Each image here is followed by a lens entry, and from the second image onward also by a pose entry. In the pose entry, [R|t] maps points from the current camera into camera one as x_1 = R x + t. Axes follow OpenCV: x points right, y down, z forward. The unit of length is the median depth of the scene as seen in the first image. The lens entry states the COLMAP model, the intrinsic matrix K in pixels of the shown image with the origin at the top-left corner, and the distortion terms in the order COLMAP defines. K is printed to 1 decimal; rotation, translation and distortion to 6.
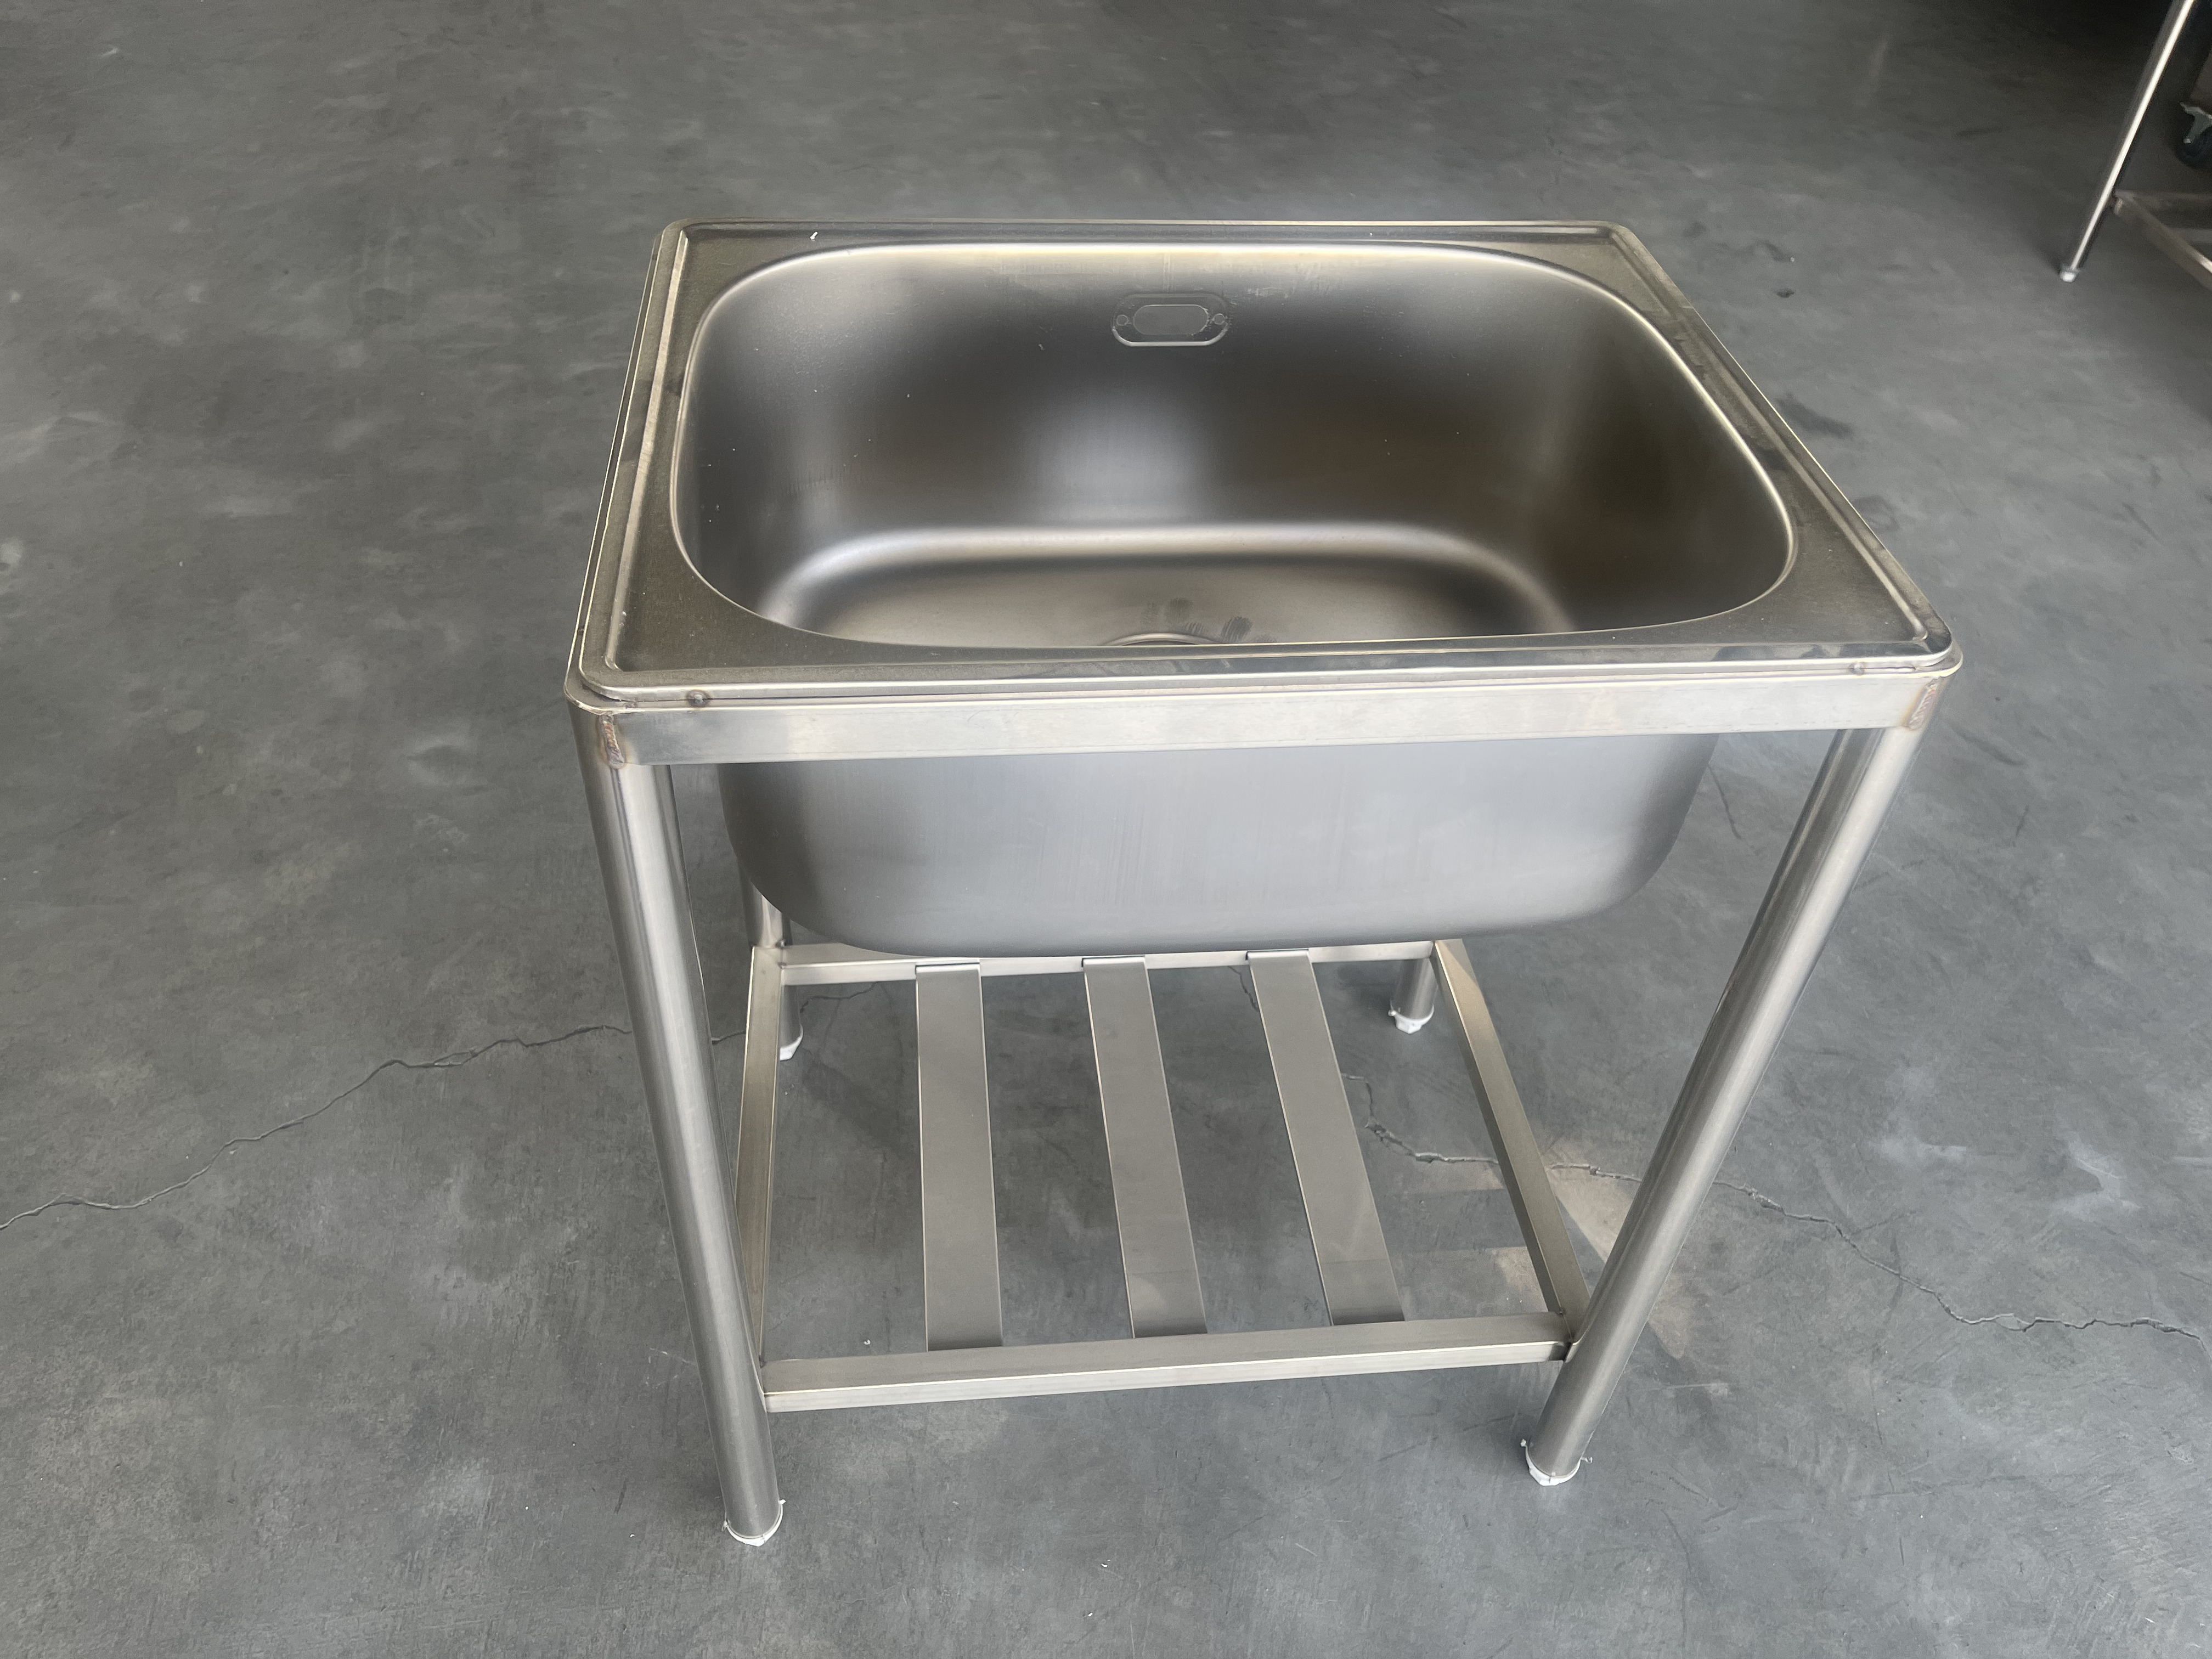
lens RADIAL K [[1681.9, 0, 1107.7], [0, 1681.9, 851.4], [0, 0, 1]] dist [0.086494, -0.121477]
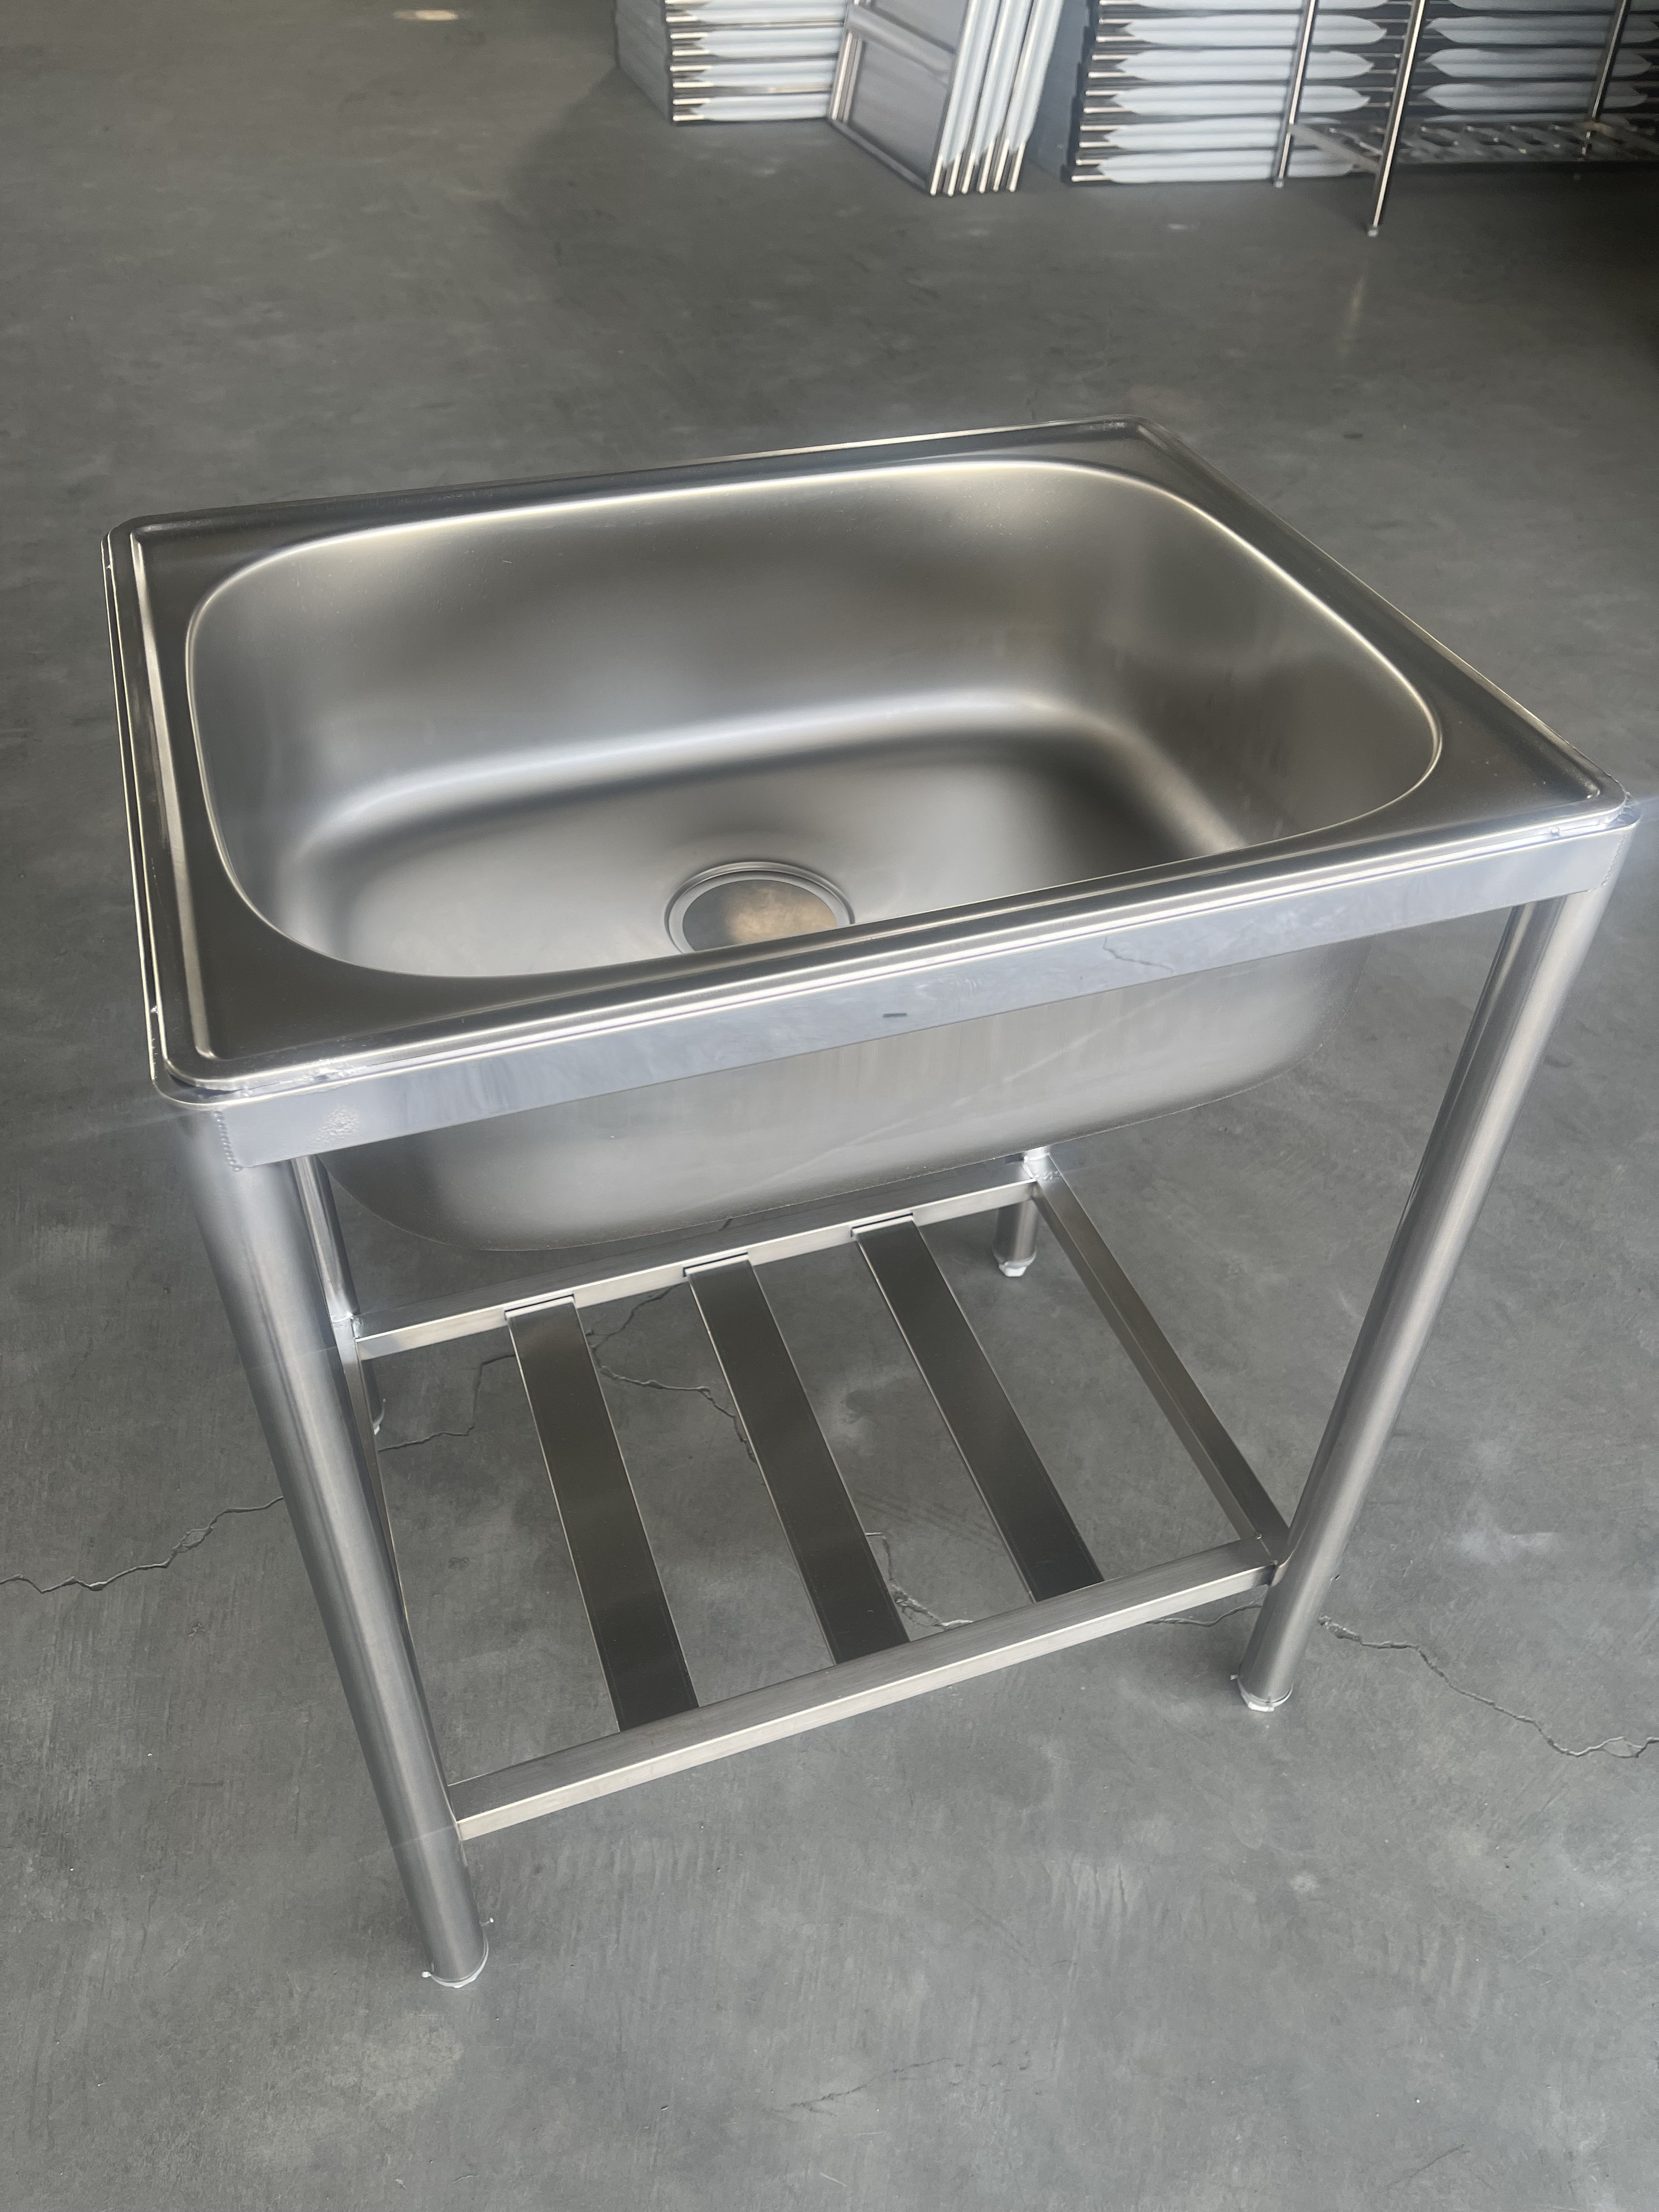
lens RADIAL K [[1681.9, 0, 841.6], [0, 1681.9, 1130.9], [0, 0, 1]] dist [0.086494, -0.121477]
pose [[0.991757, -0.101541, 0.078150, 0.081799], [0.101405, 0.994829, 0.005725, -0.074411], [-0.078327, 0.002247, 0.996925, 0.133449]]
